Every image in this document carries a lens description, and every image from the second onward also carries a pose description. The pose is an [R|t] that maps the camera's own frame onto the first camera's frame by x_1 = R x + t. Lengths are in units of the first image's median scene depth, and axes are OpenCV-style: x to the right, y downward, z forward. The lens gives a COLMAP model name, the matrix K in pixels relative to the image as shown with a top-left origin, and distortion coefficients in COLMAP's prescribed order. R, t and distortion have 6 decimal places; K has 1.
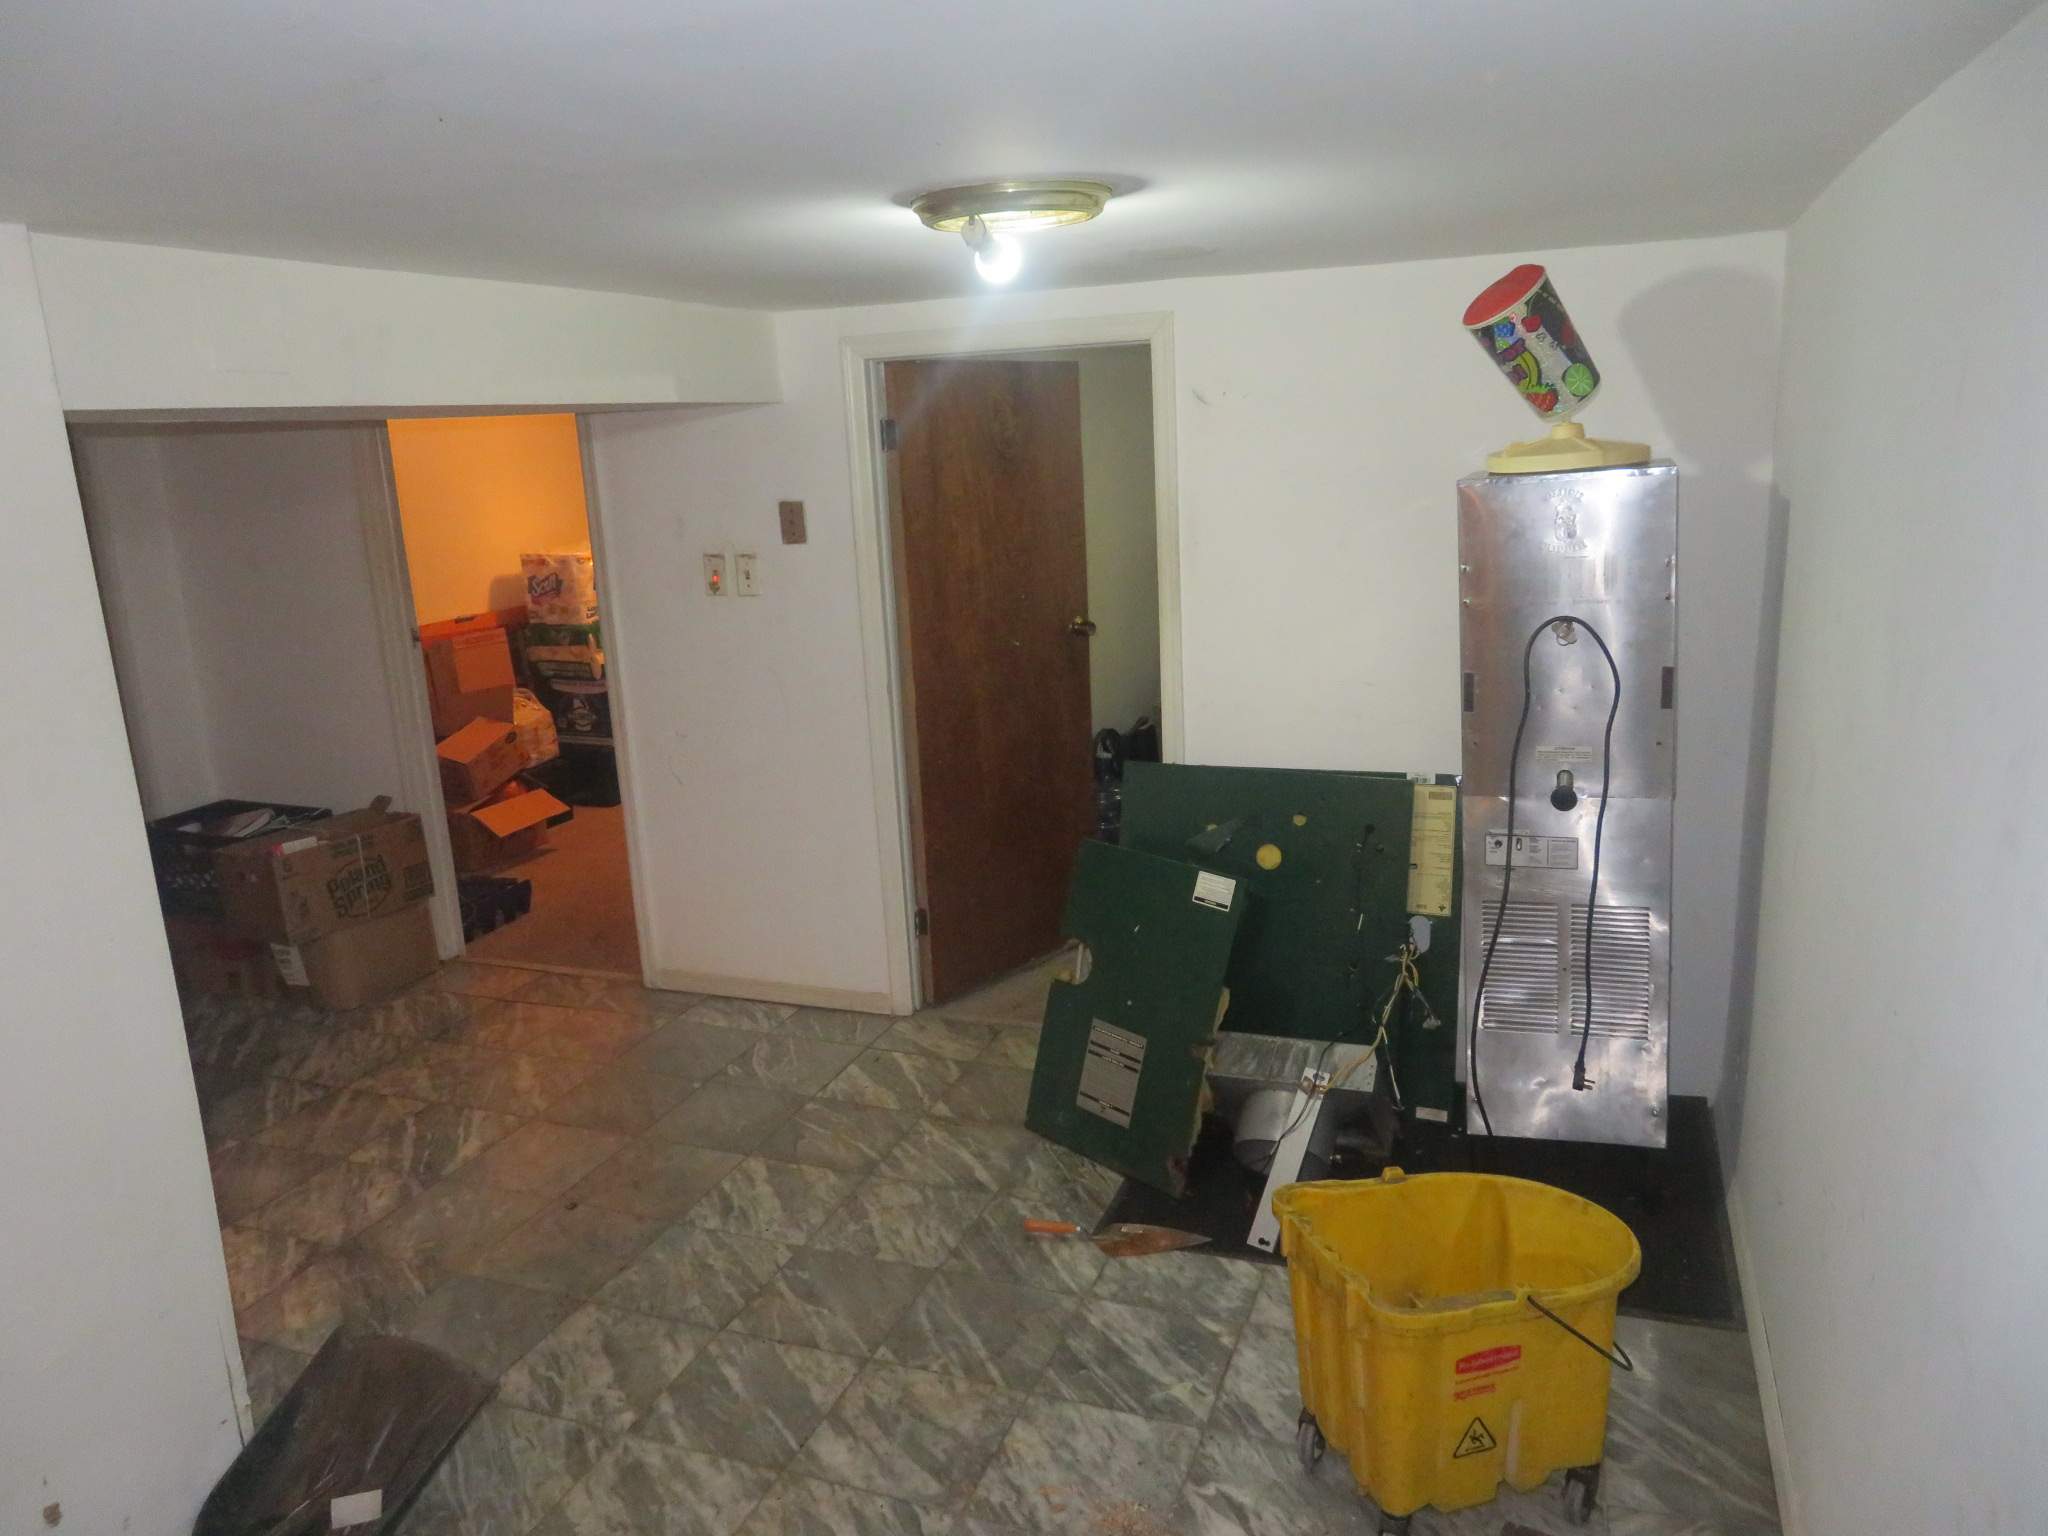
lens RADIAL K [[1458.9, 0, 1020.6], [0, 1458.9, 767.1], [0, 0, 1]] dist [-0.011808, 0.002644]
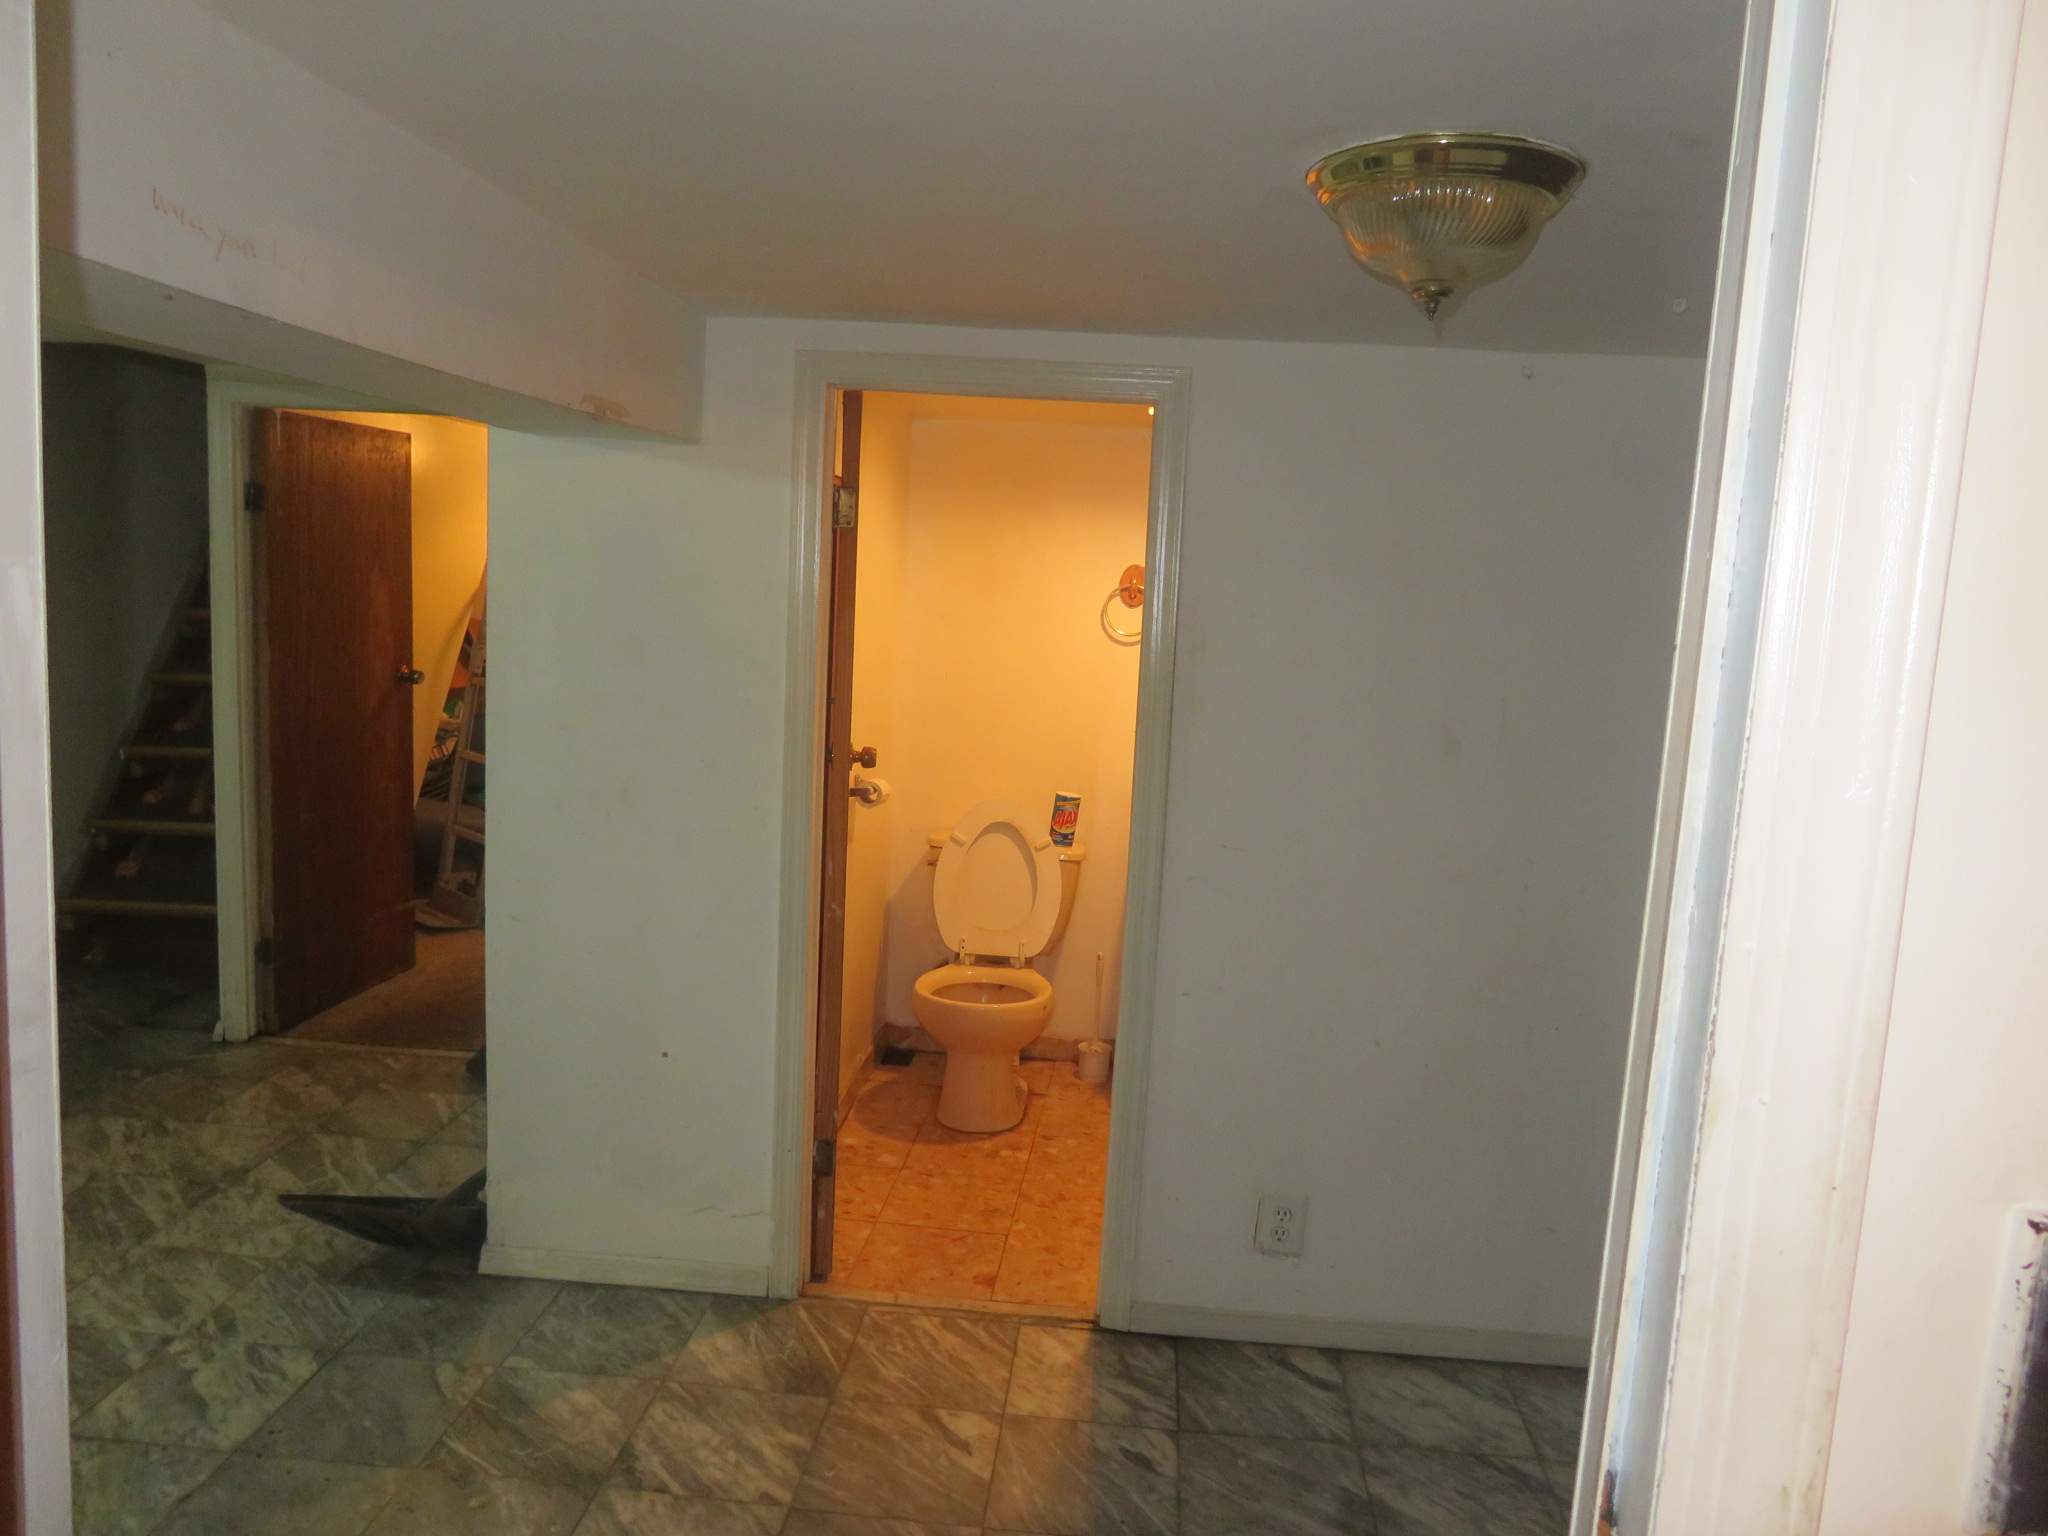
lens RADIAL K [[1458.9, 0, 1020.6], [0, 1458.9, 767.1], [0, 0, 1]] dist [-0.011808, 0.002644]
pose [[-0.963975, 0.028403, -0.264474, -0.465173], [-0.070844, 0.930954, 0.358197, -0.295113], [0.256387, 0.364029, -0.895404, 1.522015]]
